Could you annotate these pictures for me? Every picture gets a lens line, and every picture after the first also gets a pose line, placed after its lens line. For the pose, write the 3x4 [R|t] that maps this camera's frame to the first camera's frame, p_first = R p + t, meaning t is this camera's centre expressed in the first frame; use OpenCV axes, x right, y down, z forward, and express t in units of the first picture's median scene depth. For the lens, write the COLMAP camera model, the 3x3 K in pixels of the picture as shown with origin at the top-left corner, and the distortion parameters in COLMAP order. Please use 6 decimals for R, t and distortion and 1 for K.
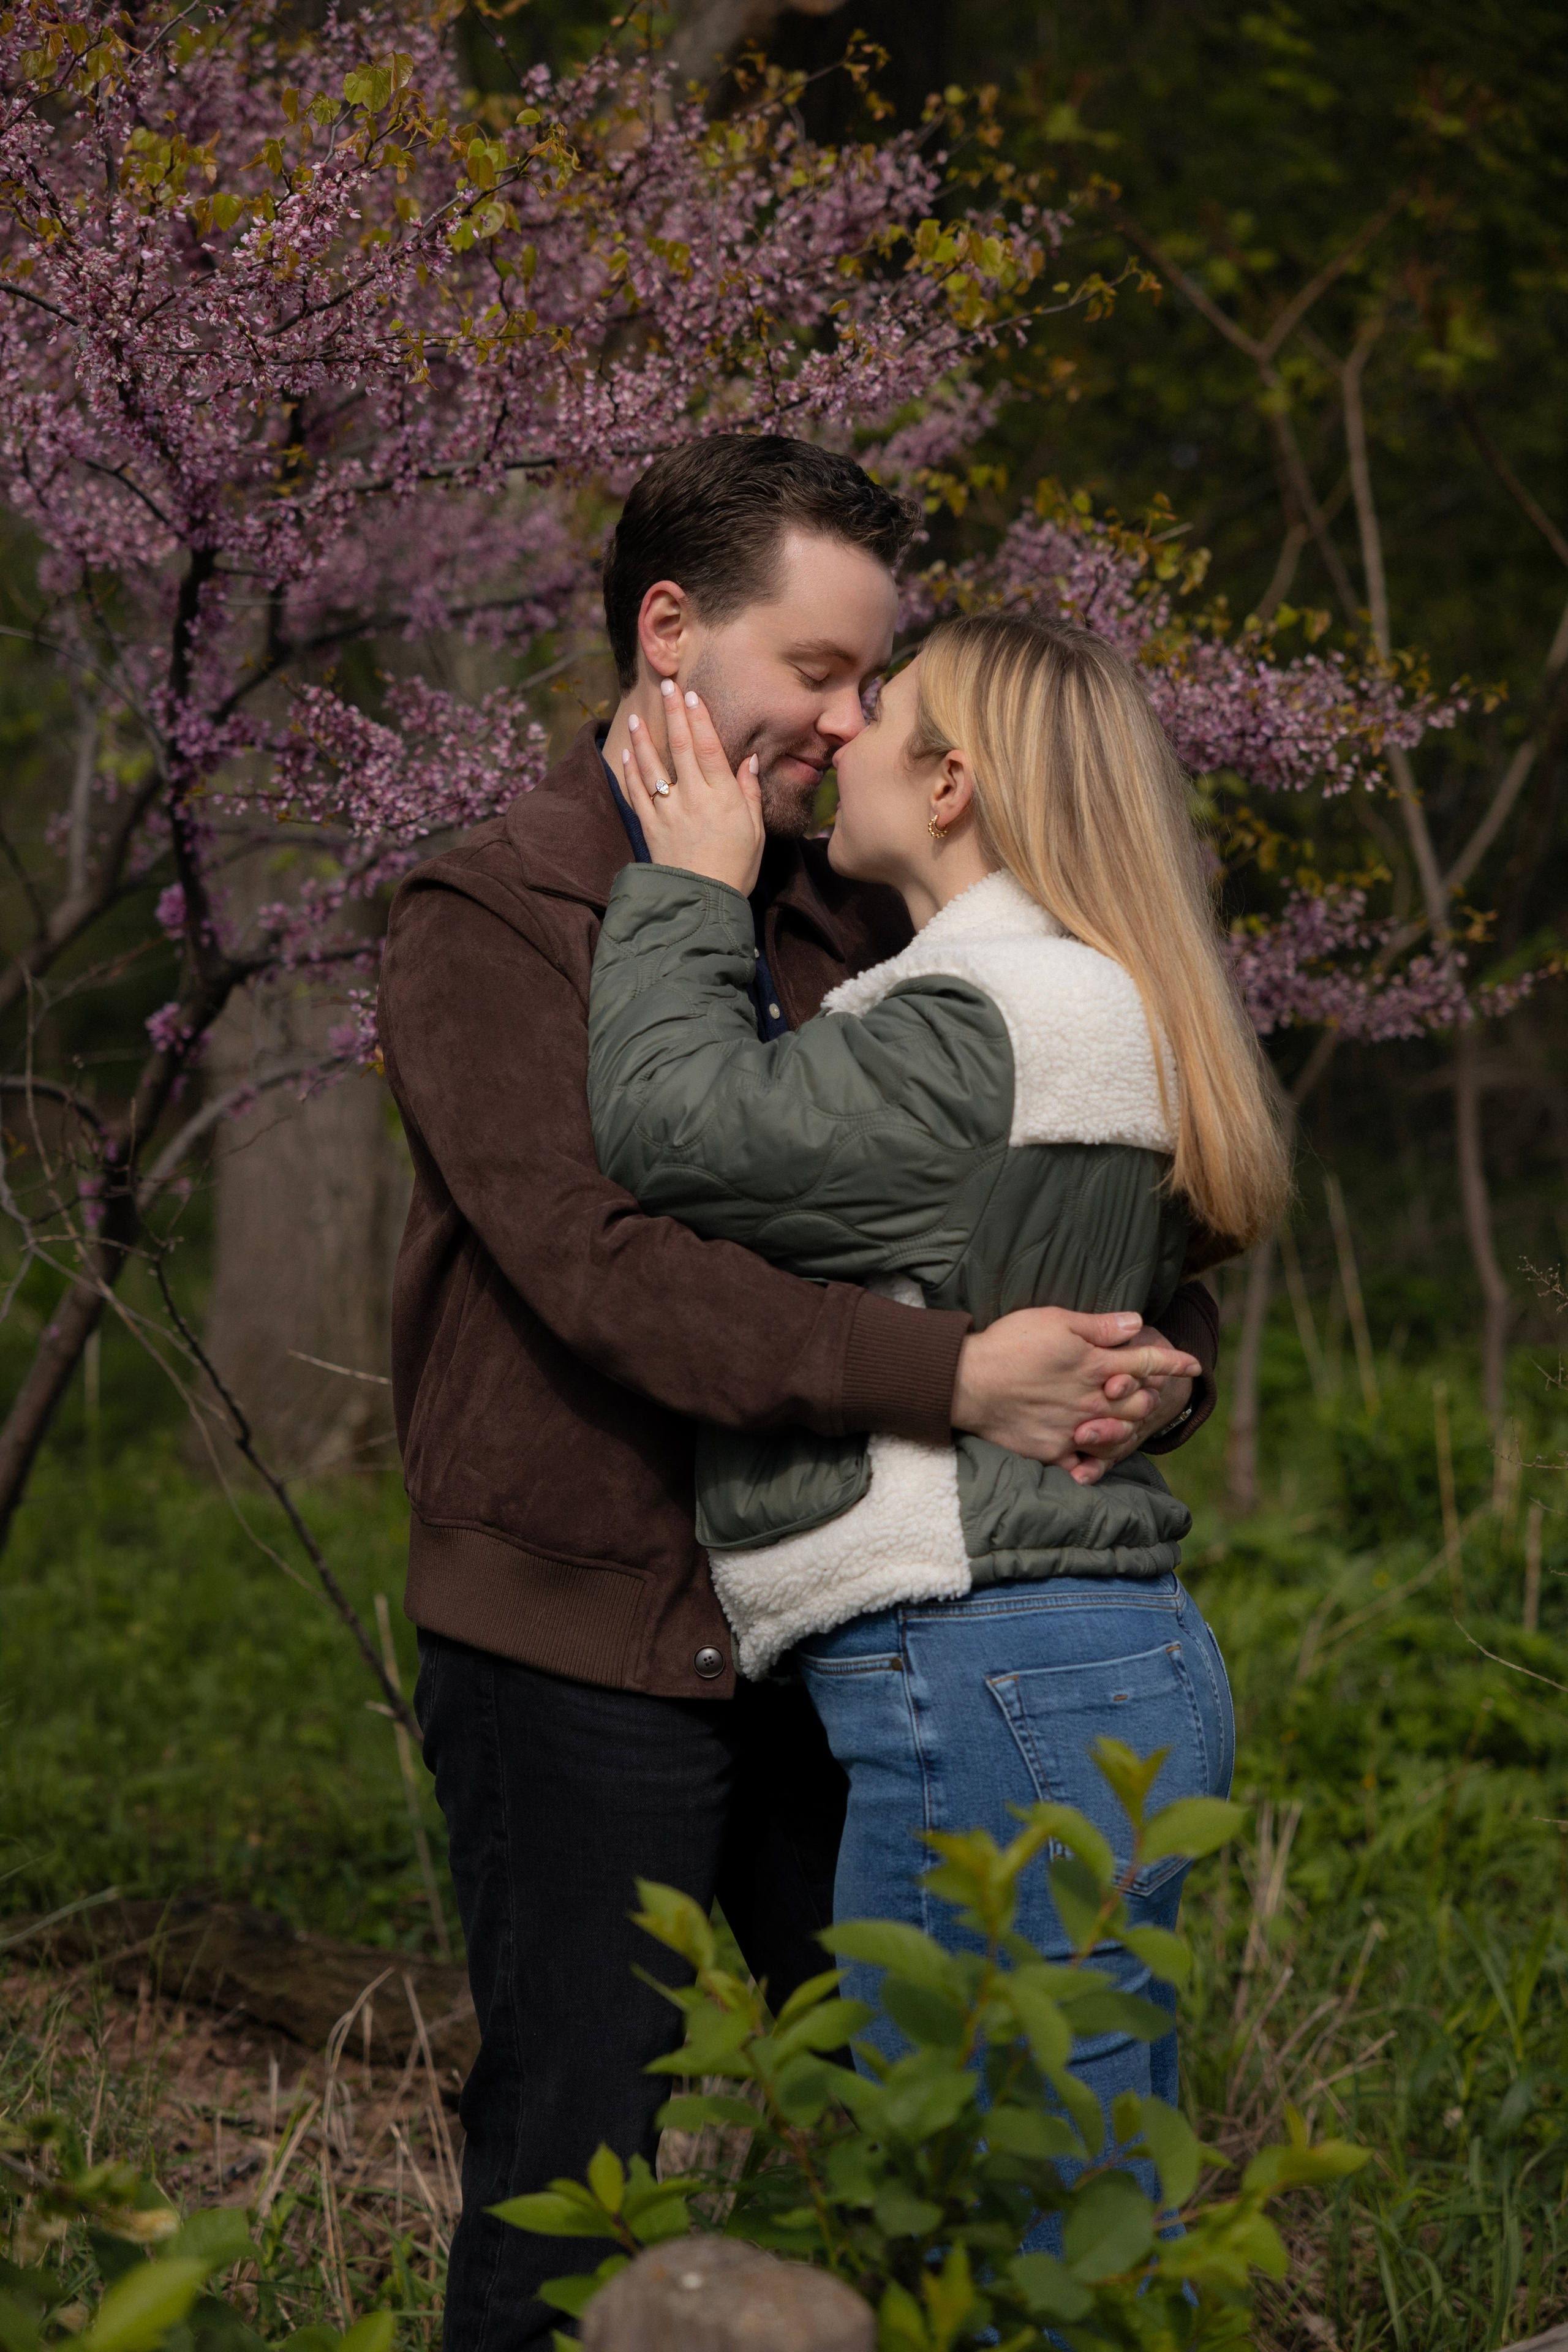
lens RADIAL K [[4835.3, 0, 786.1], [0, 4835.3, 1171.1], [0, 0, 1]] dist [0.053827, 0.000000]
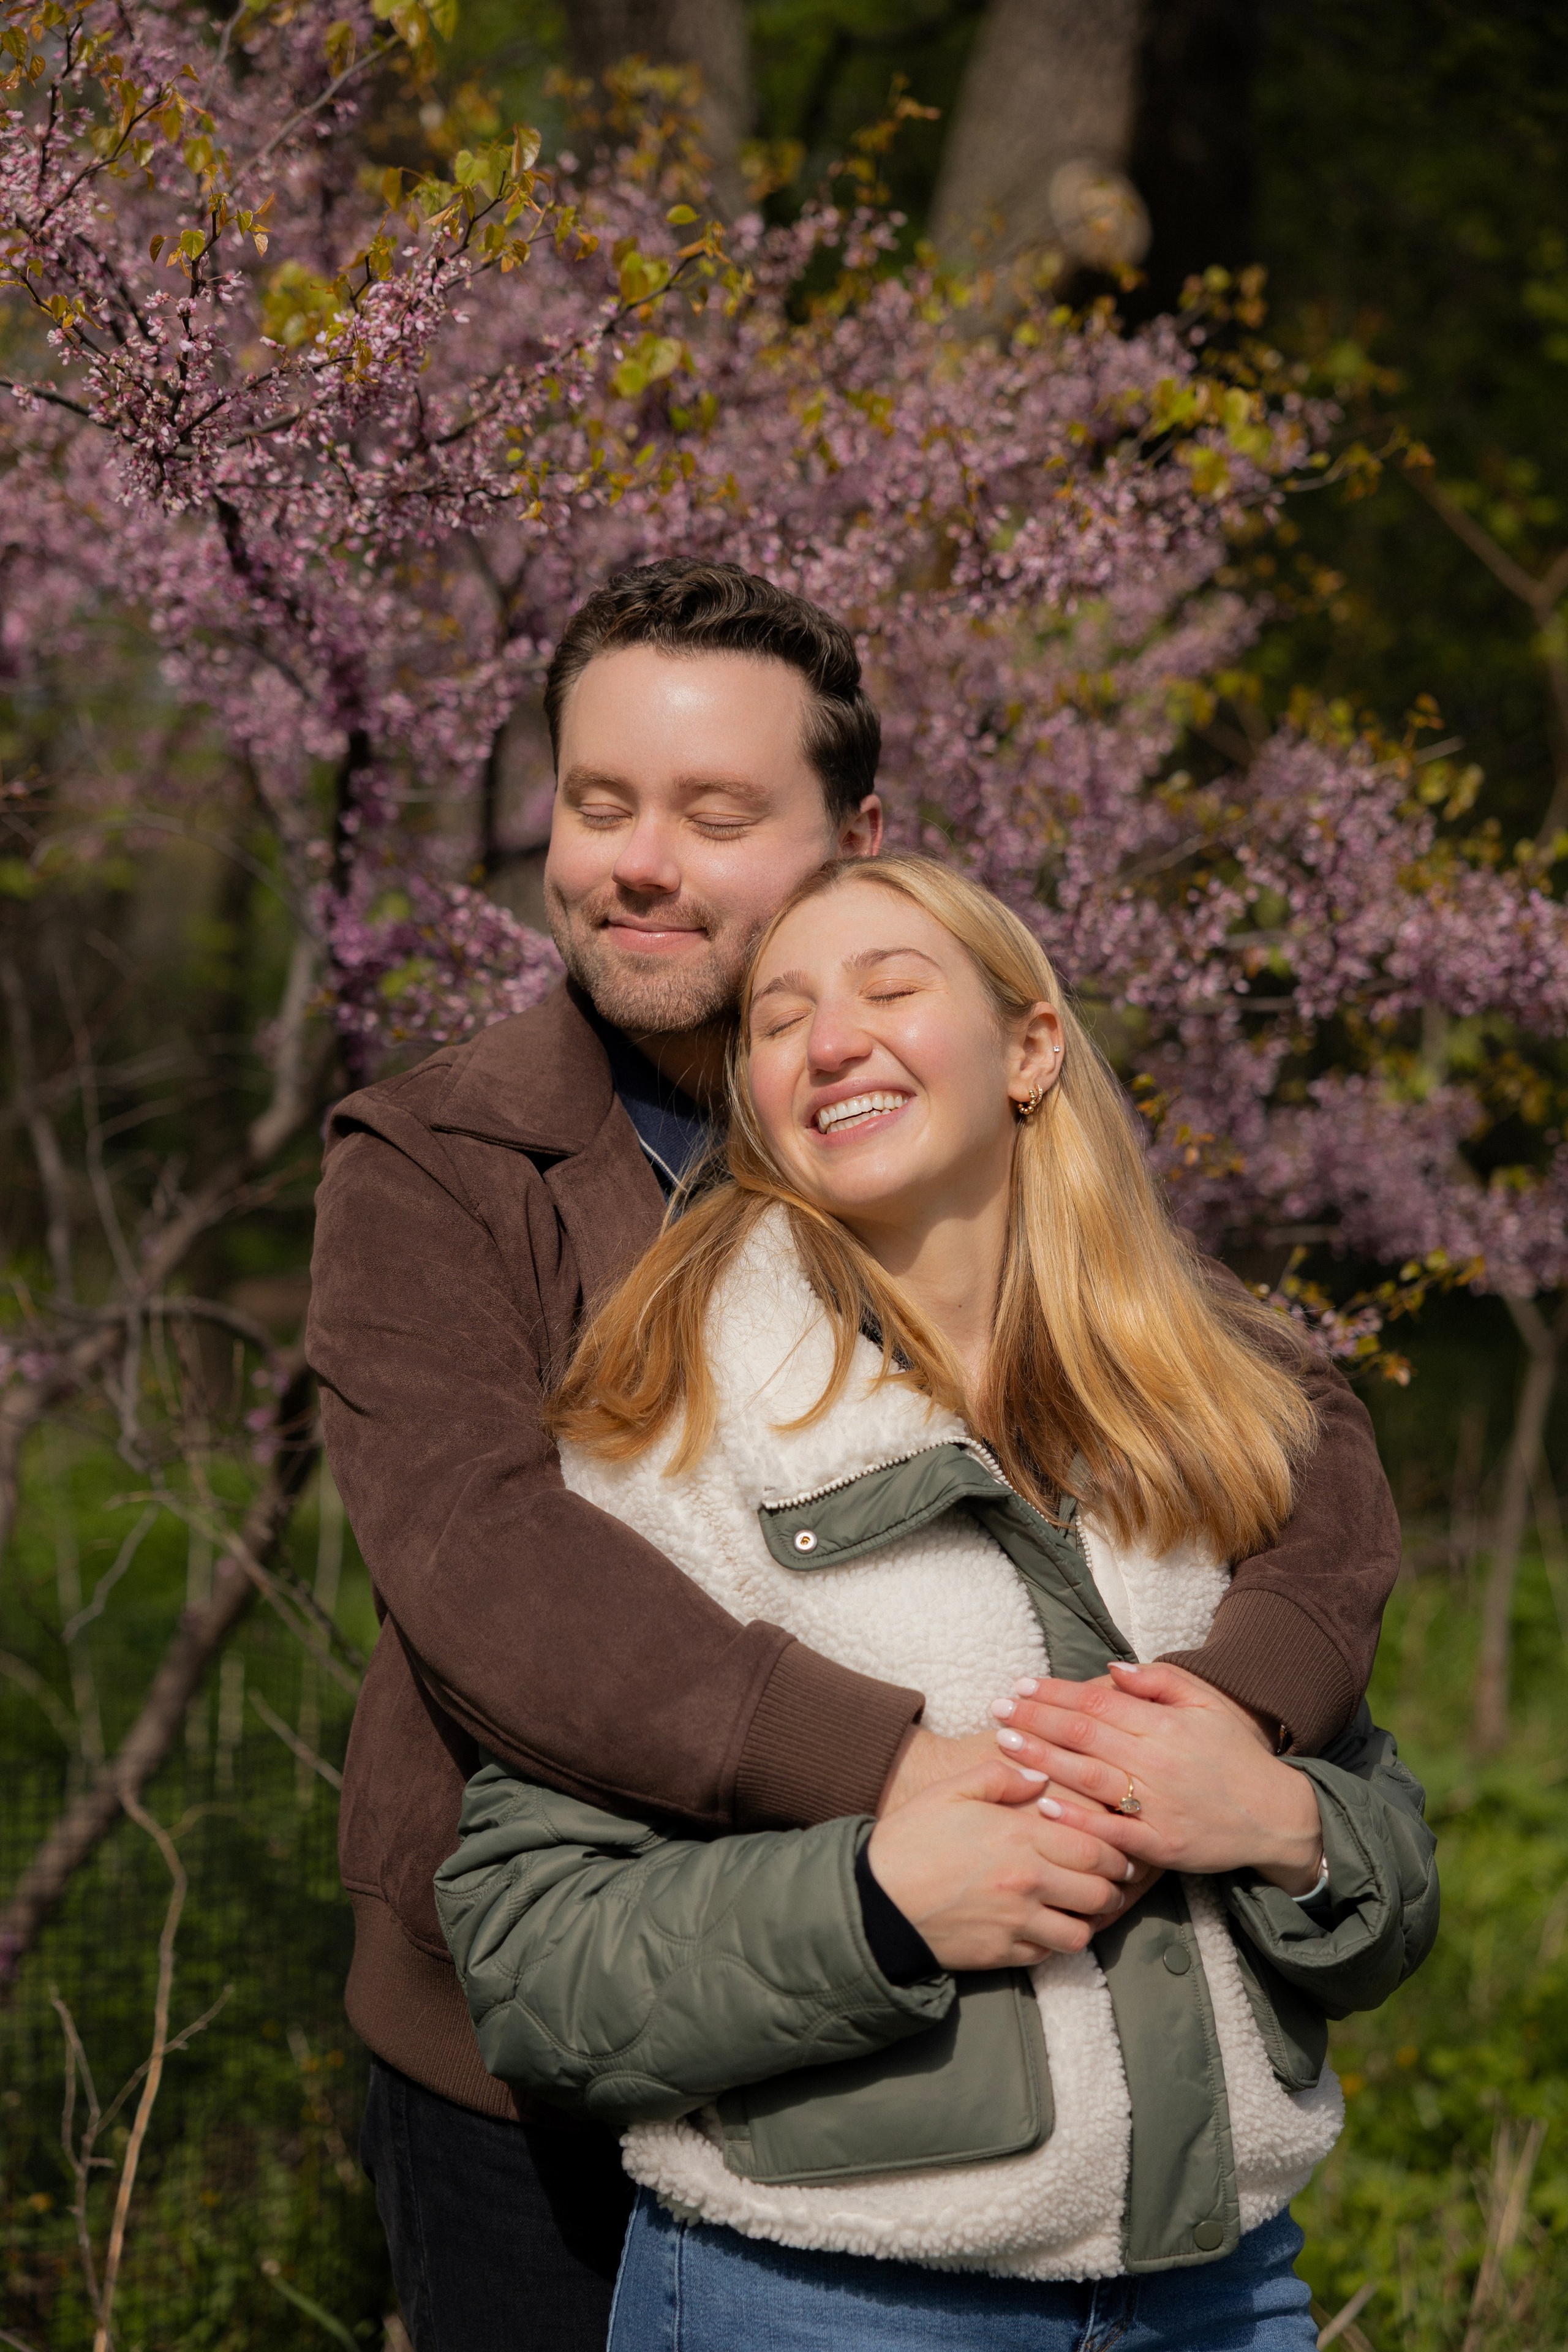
lens RADIAL K [[4077.2, 0, 785.1], [0, 4077.2, 1183.9], [0, 0, 1]] dist [0.039343, 0.000000]
pose [[0.996199, 0.032746, -0.080711, 0.022491], [-0.035927, 0.998621, -0.038274, -0.017171], [0.079347, 0.041028, 0.996002, 0.235789]]
